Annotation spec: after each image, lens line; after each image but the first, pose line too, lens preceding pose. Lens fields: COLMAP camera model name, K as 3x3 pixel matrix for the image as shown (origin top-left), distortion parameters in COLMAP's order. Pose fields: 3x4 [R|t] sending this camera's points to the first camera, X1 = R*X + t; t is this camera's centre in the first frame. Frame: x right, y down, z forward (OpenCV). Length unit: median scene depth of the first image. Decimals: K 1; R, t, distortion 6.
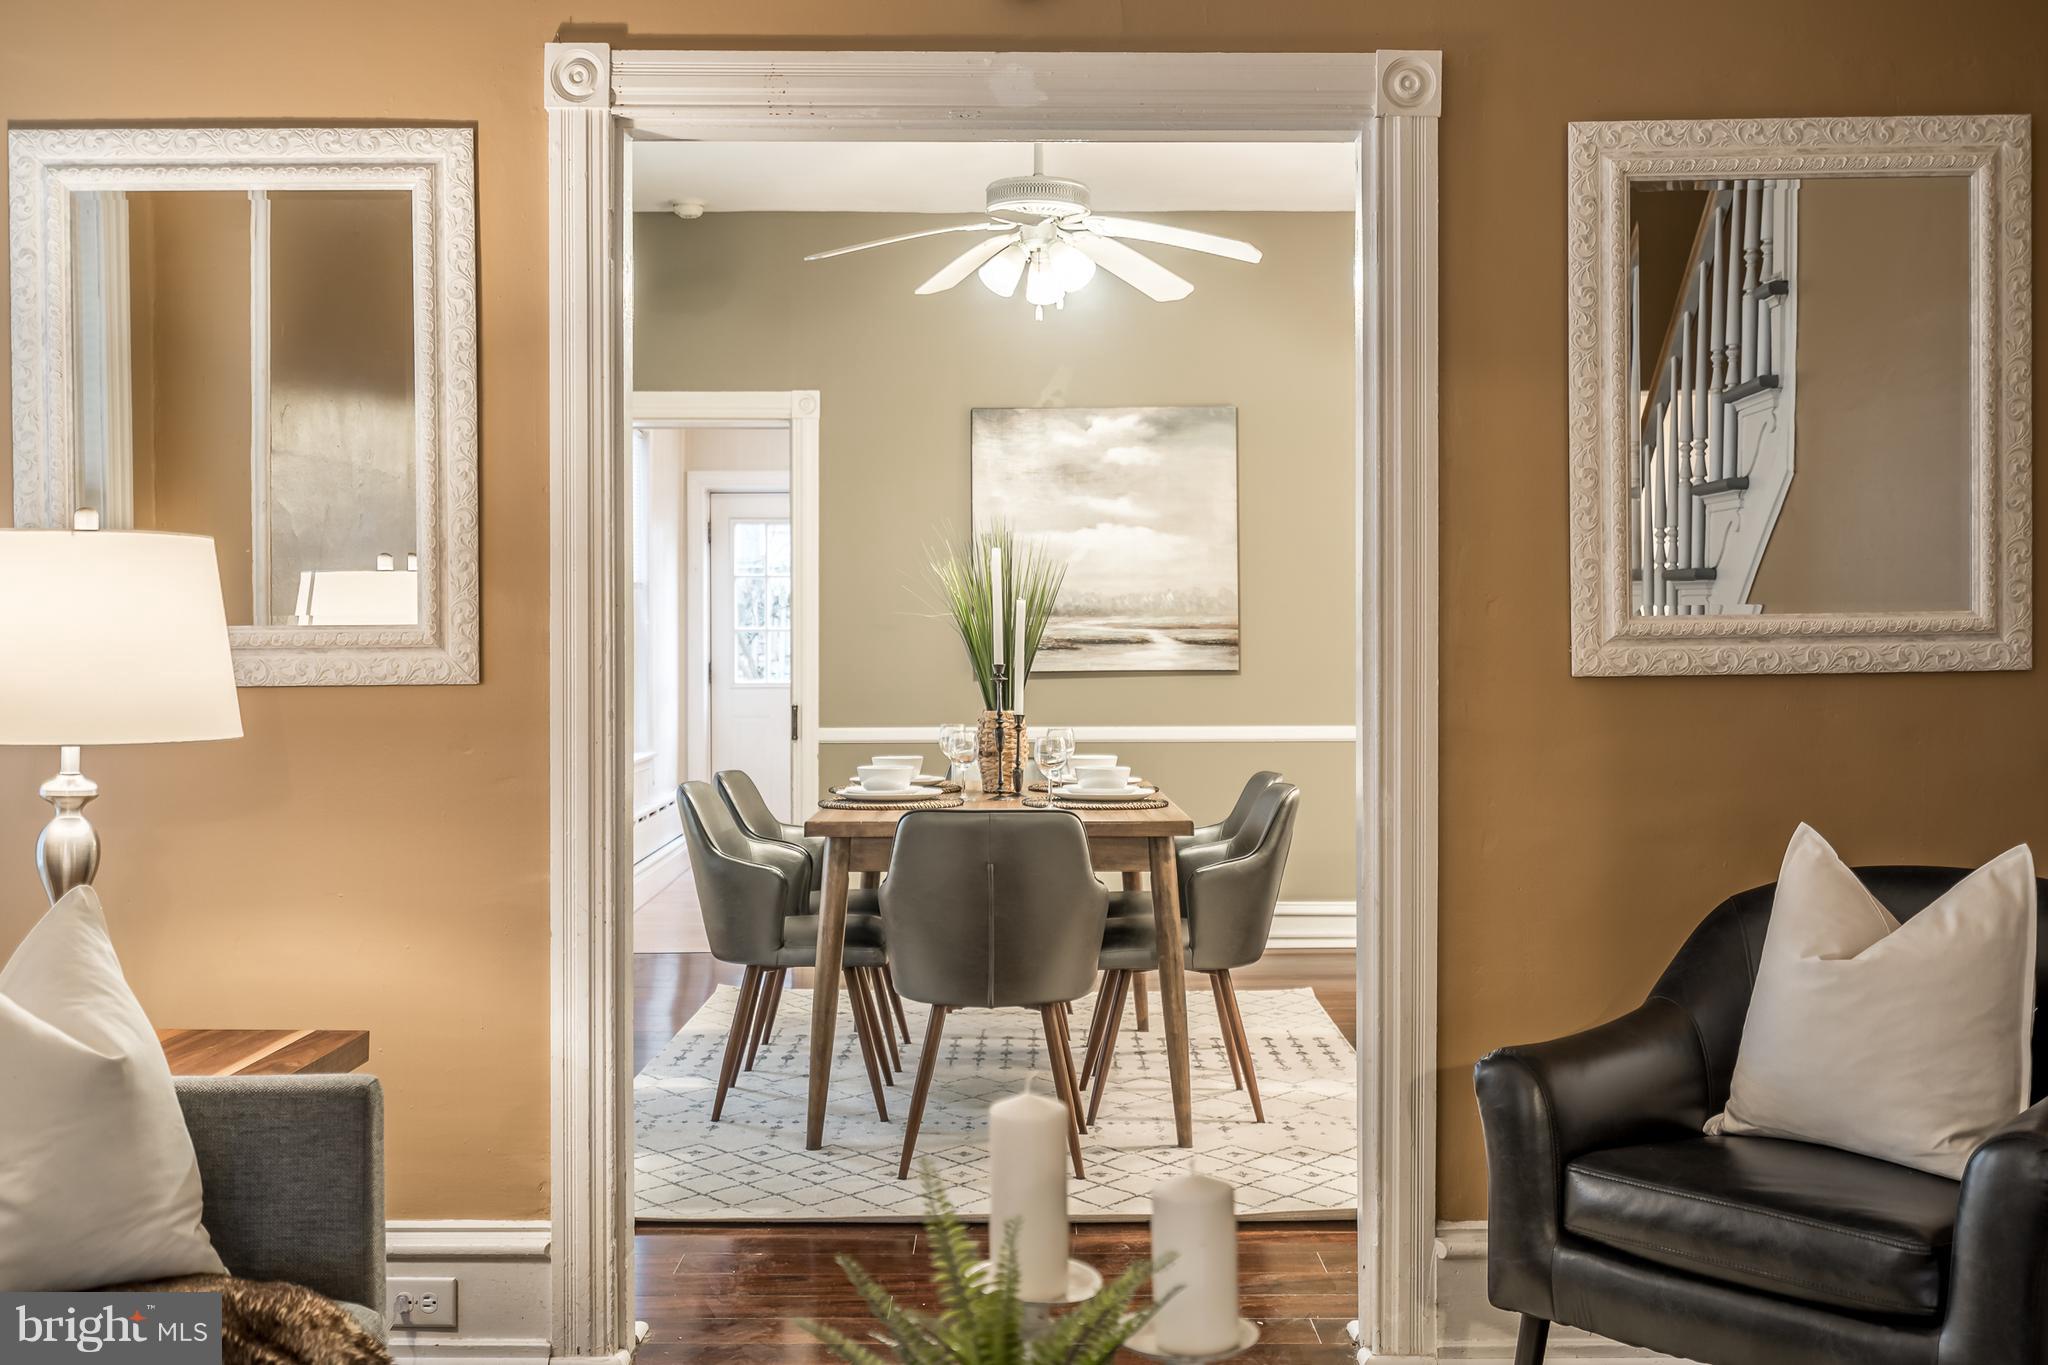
lens RADIAL K [[2044.8, 0, 1024.0], [0, 2044.8, 682.5], [0, 0, 1]] dist [-0.007461, -0.005485]
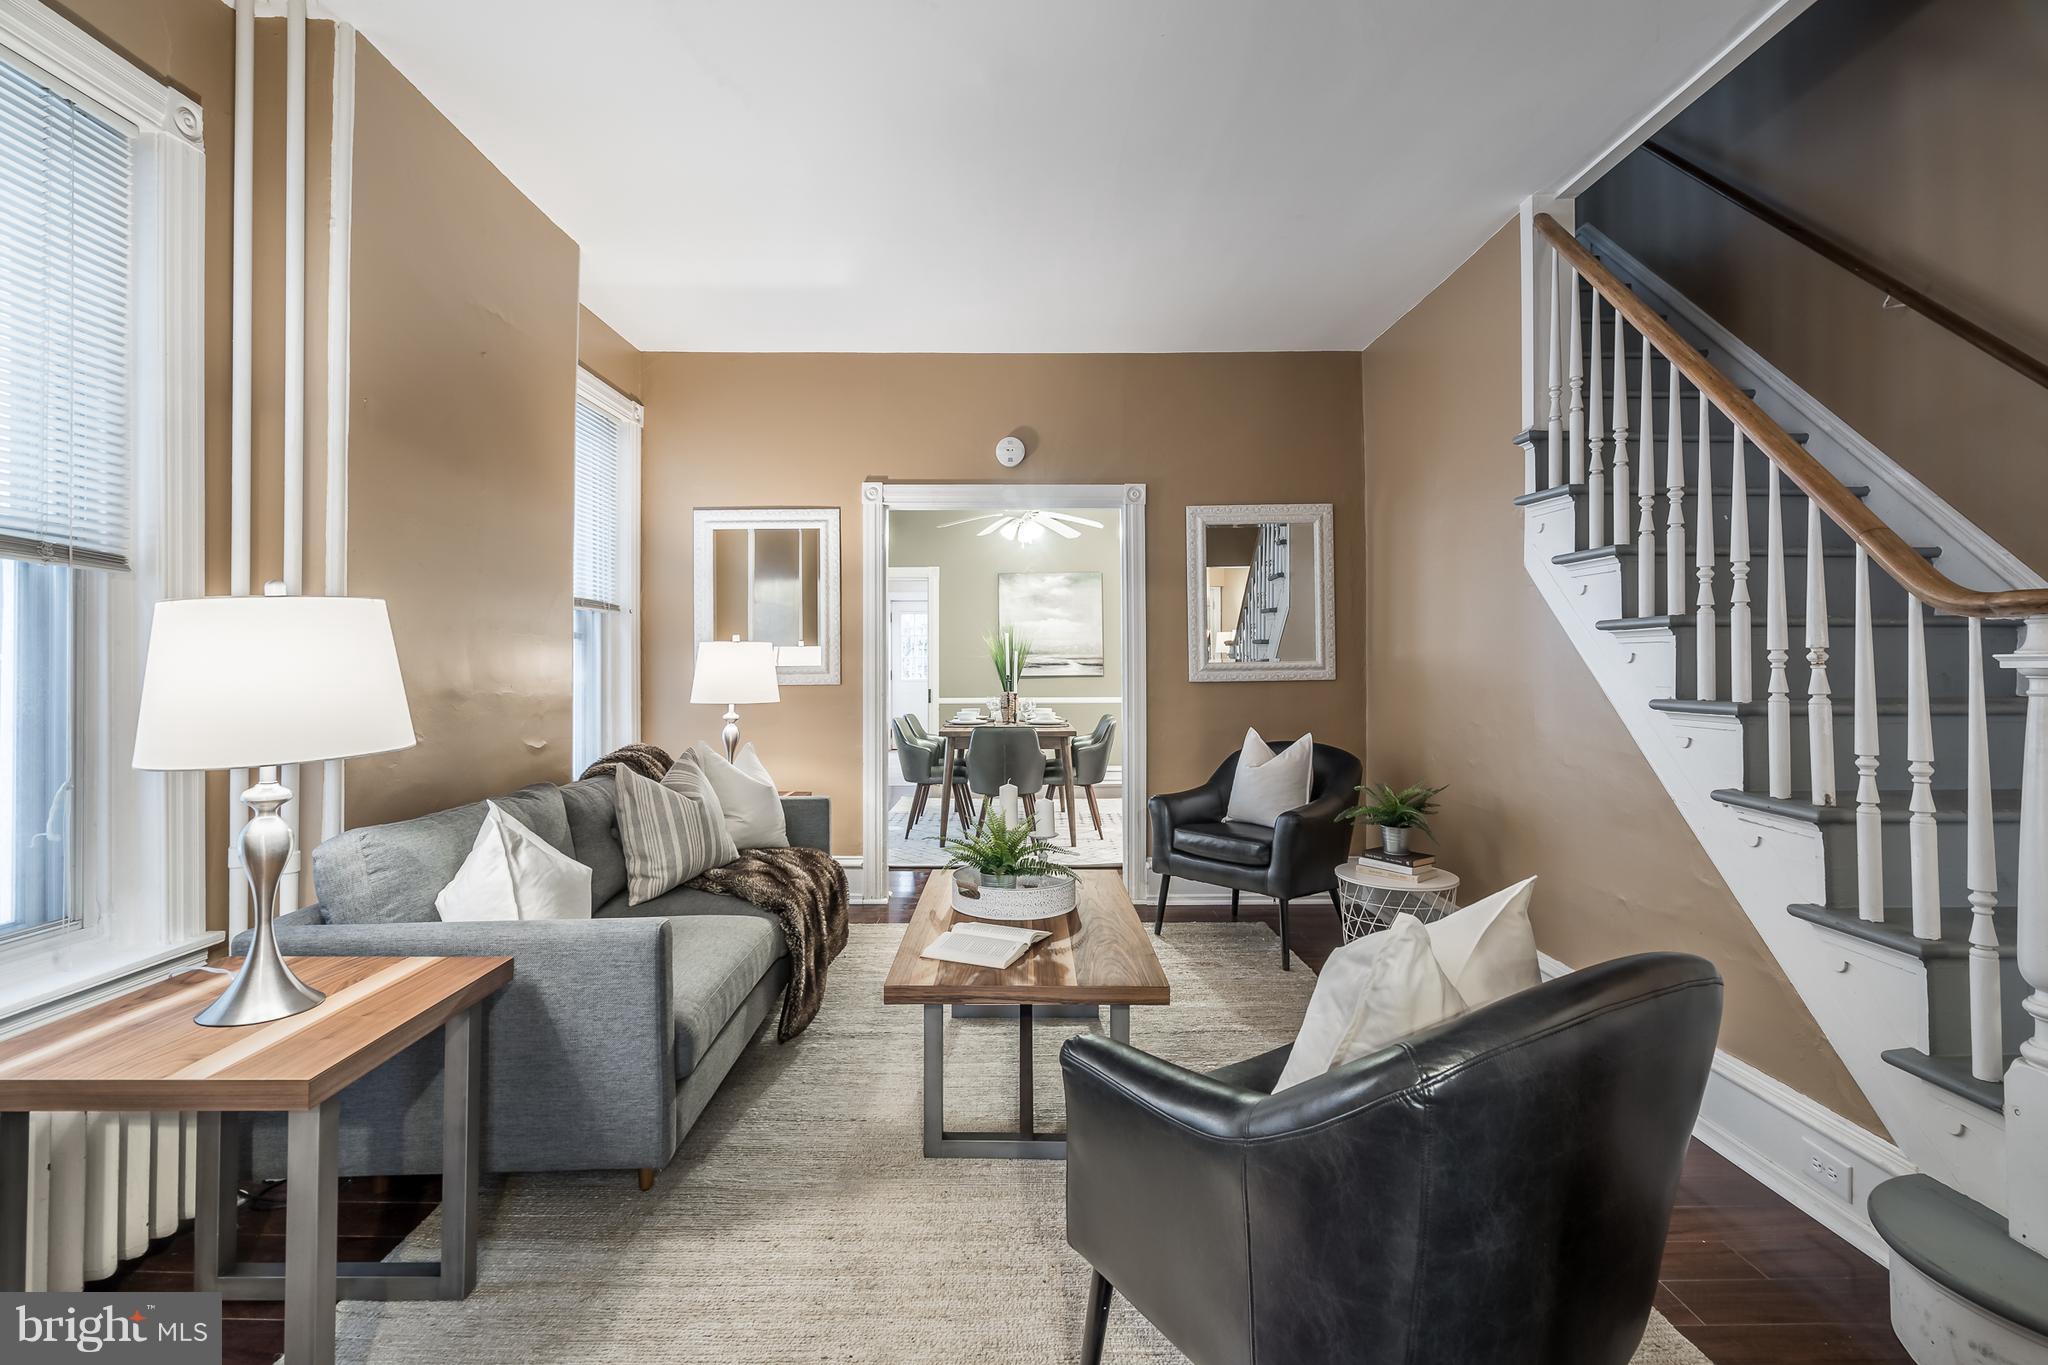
lens RADIAL K [[918.3, 0, 1012.9], [0, 918.3, 673.4], [0, 0, 1]] dist [0.001792, 0.000360]
pose [[0.999932, -0.000797, -0.011597, 0.012299], [0.000750, 0.999992, -0.004034, -0.008481], [0.011600, 0.004025, 0.999925, -0.331102]]
